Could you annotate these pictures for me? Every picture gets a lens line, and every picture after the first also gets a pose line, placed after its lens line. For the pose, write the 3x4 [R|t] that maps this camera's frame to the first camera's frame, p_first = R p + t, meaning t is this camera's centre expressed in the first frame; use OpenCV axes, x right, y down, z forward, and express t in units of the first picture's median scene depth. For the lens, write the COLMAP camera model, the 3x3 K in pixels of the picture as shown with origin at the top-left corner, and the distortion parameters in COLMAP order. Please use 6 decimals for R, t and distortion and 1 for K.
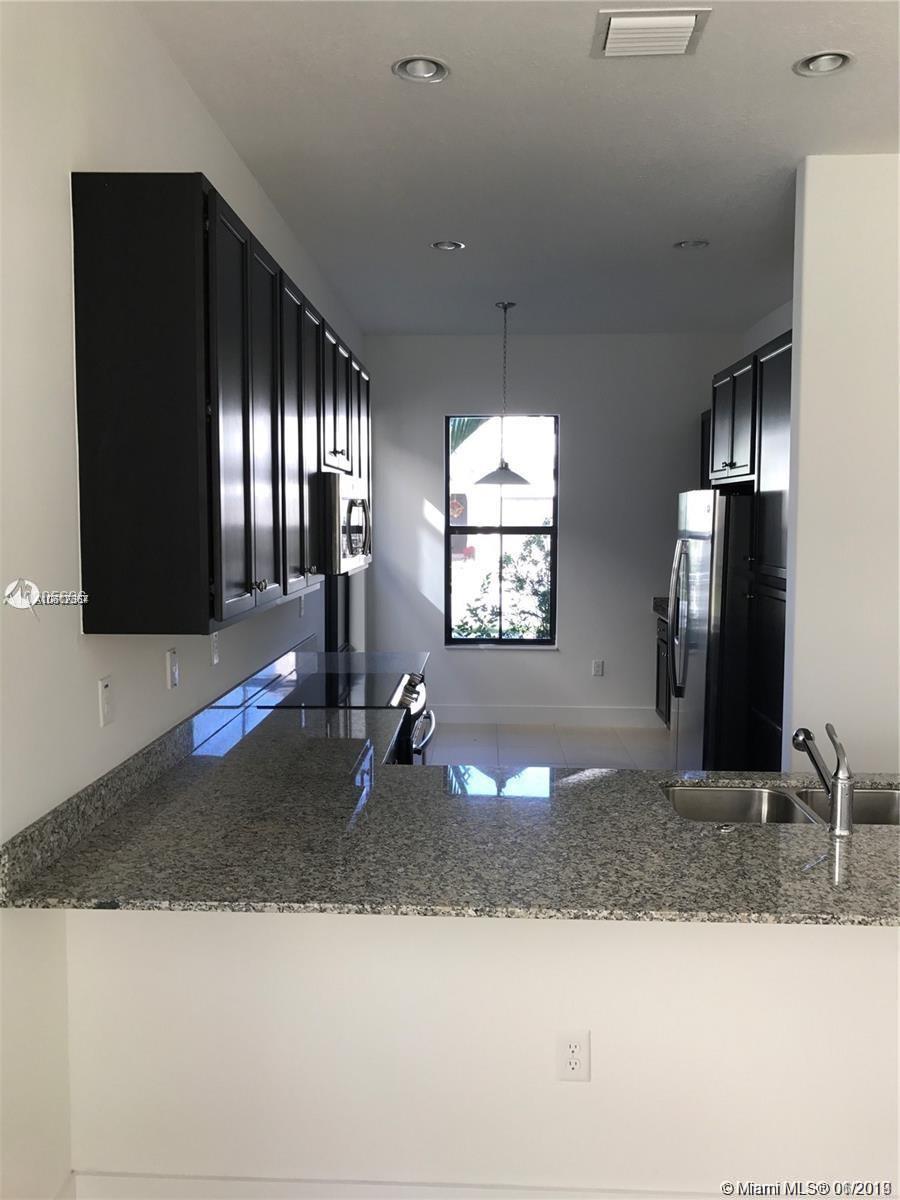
lens RADIAL K [[988.4, 0, 452.6], [0, 988.4, 592.5], [0, 0, 1]] dist [0.005005, -0.003096]
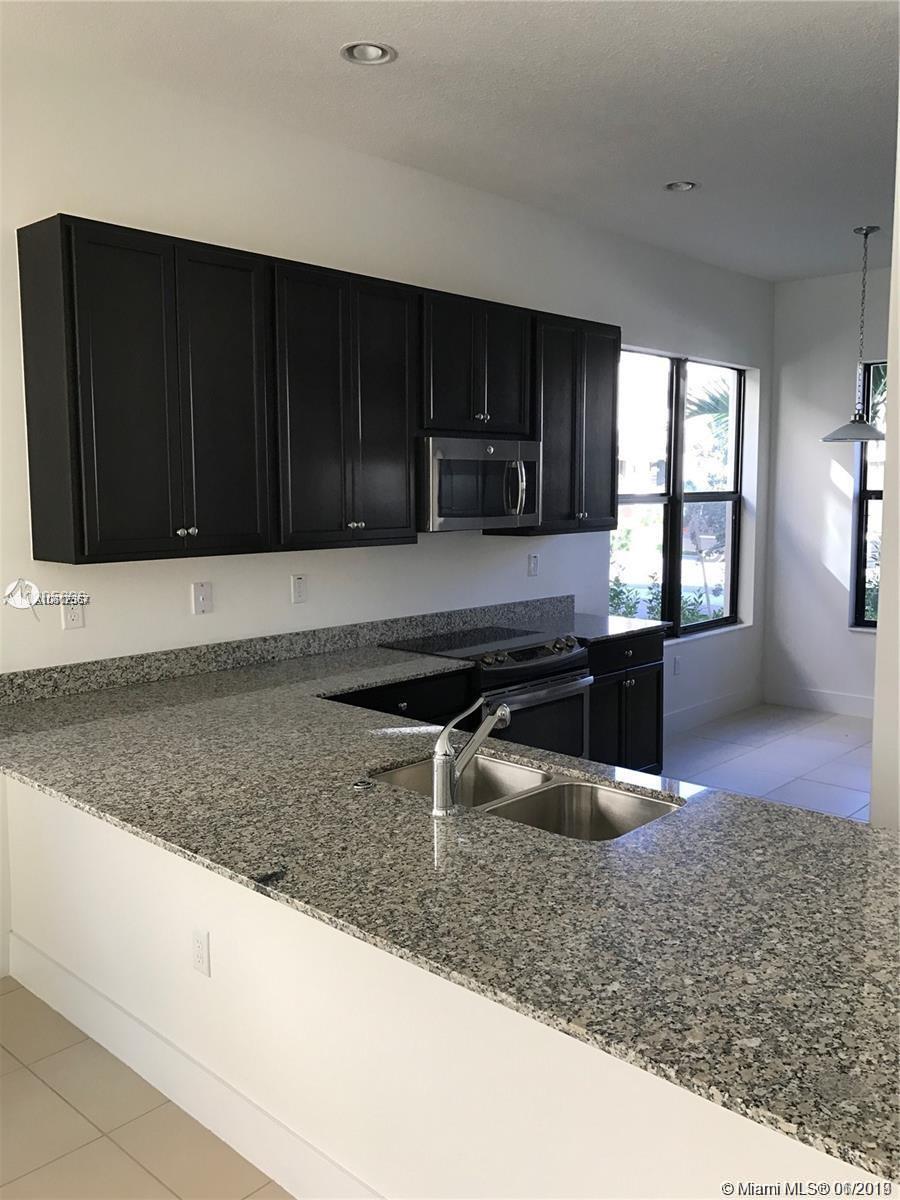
lens RADIAL K [[984.0, 0, 450.0], [0, 984.0, 600.0], [0, 0, 1]] dist [0.001855, 0.000303]
pose [[0.757707, 0.066986, -0.649148, 0.296867], [-0.043198, 0.997685, 0.052529, -0.000194], [0.651163, -0.011760, 0.758847, 0.097290]]
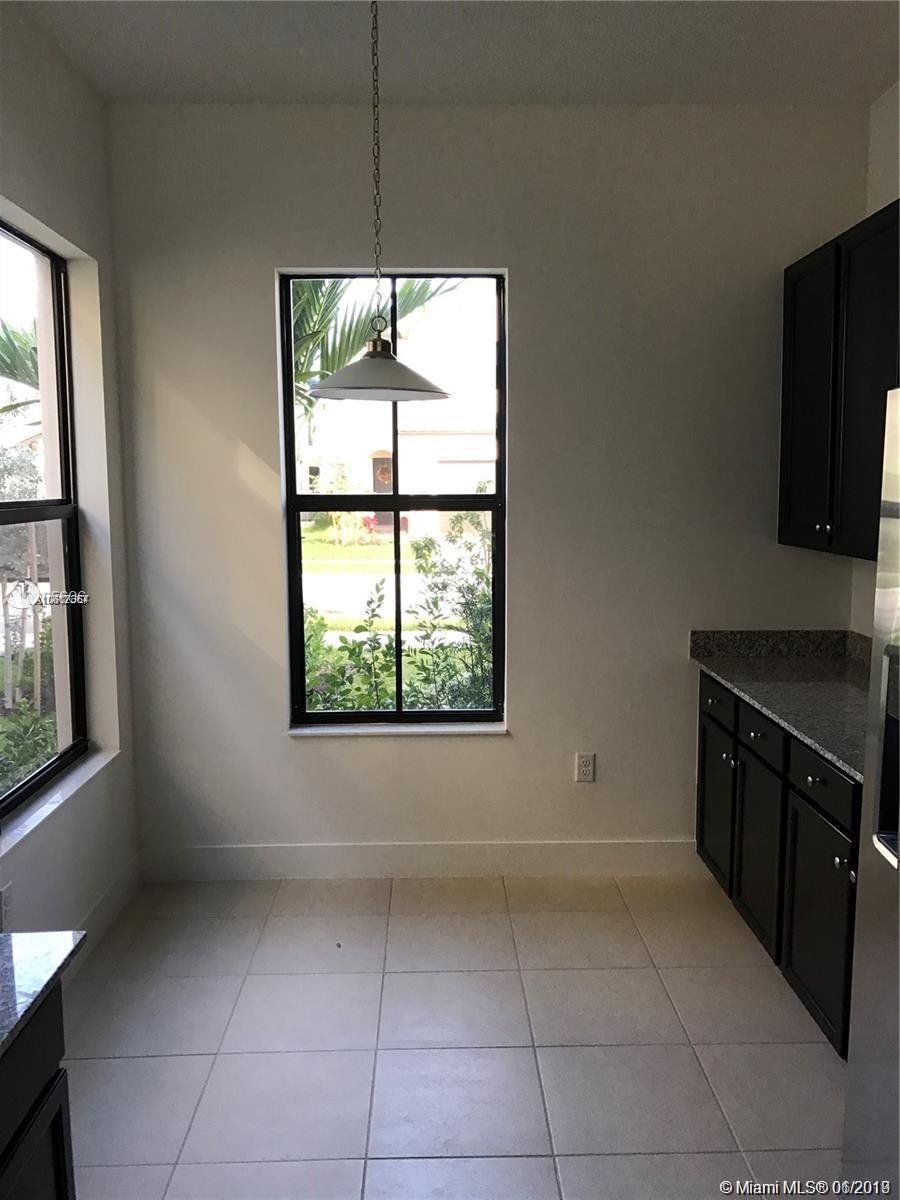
lens RADIAL K [[988.4, 0, 452.6], [0, 988.4, 592.5], [0, 0, 1]] dist [0.005005, -0.003096]
pose [[0.998235, -0.015935, 0.057207, 0.049116], [0.013745, 0.999165, 0.038486, -0.036296], [-0.057773, -0.037632, 0.997620, 0.489418]]
